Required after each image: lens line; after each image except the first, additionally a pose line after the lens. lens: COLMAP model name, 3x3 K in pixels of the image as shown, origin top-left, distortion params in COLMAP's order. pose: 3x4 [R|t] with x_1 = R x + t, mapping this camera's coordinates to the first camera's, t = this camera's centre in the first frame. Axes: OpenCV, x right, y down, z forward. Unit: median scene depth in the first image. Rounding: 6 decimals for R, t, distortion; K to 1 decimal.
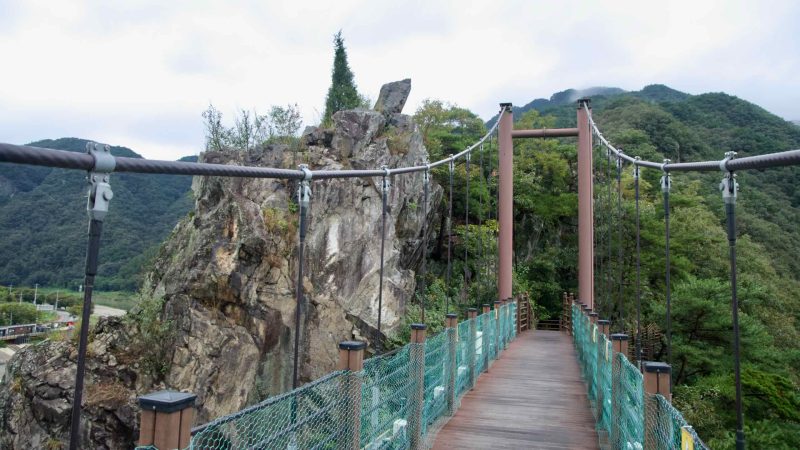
lens RADIAL K [[551.0, 0, 401.9], [0, 551.0, 219.0], [0, 0, 1]] dist [-0.099293, 0.074213]
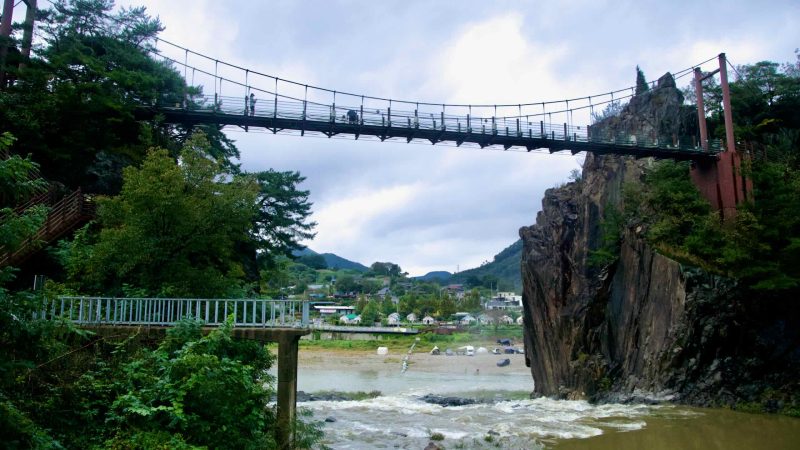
lens RADIAL K [[551.0, 0, 401.9], [0, 551.0, 219.0], [0, 0, 1]] dist [-0.099293, 0.074213]
pose [[0.473067, -0.167788, -0.864901, 1.595004], [0.108376, 0.985324, -0.131873, 0.640364], [0.874335, -0.031350, 0.484309, -1.341417]]
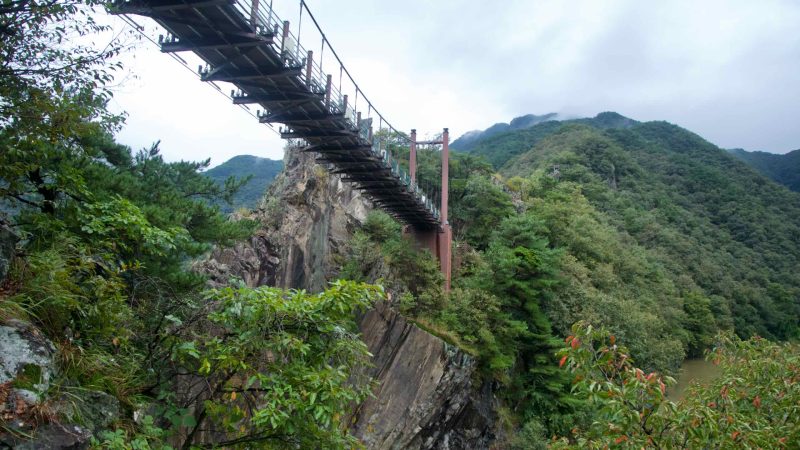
lens RADIAL K [[555.7, 0, 404.7], [0, 555.7, 223.5], [0, 0, 1]] dist [-0.096143, 0.067795]
pose [[0.997324, 0.012063, 0.072103, -0.012264], [-0.009834, 0.999465, -0.031193, 0.282165], [-0.072441, 0.030400, 0.996909, -1.445233]]
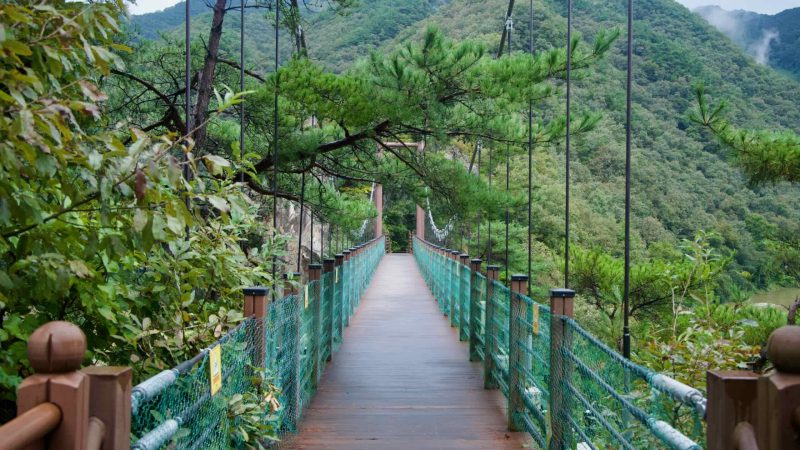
lens RADIAL K [[813.7, 0, 400.0], [0, 813.7, 225.0], [0, 0, 1]] dist [0.008728, 0.121577]
pose [[0.962637, -0.019993, 0.270056, -0.502540], [-0.011537, 0.993338, 0.114661, -0.214893], [-0.270549, -0.113493, 0.955993, -1.714874]]
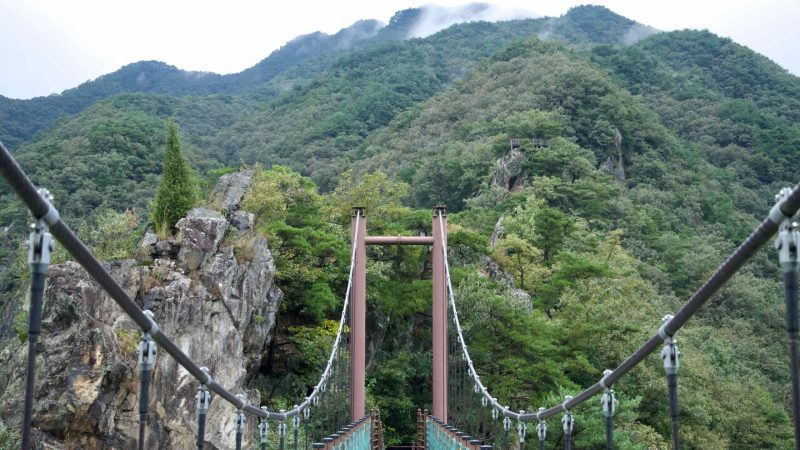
lens RADIAL K [[1157.5, 0, 408.8], [0, 1157.5, 214.7], [0, 0, 1]] dist [0.165233, 0.059144]
pose [[0.960011, 0.015625, 0.279527, -0.304606], [-0.004603, 0.999187, -0.040045, -0.128925], [-0.279926, 0.037157, 0.959302, -0.999954]]
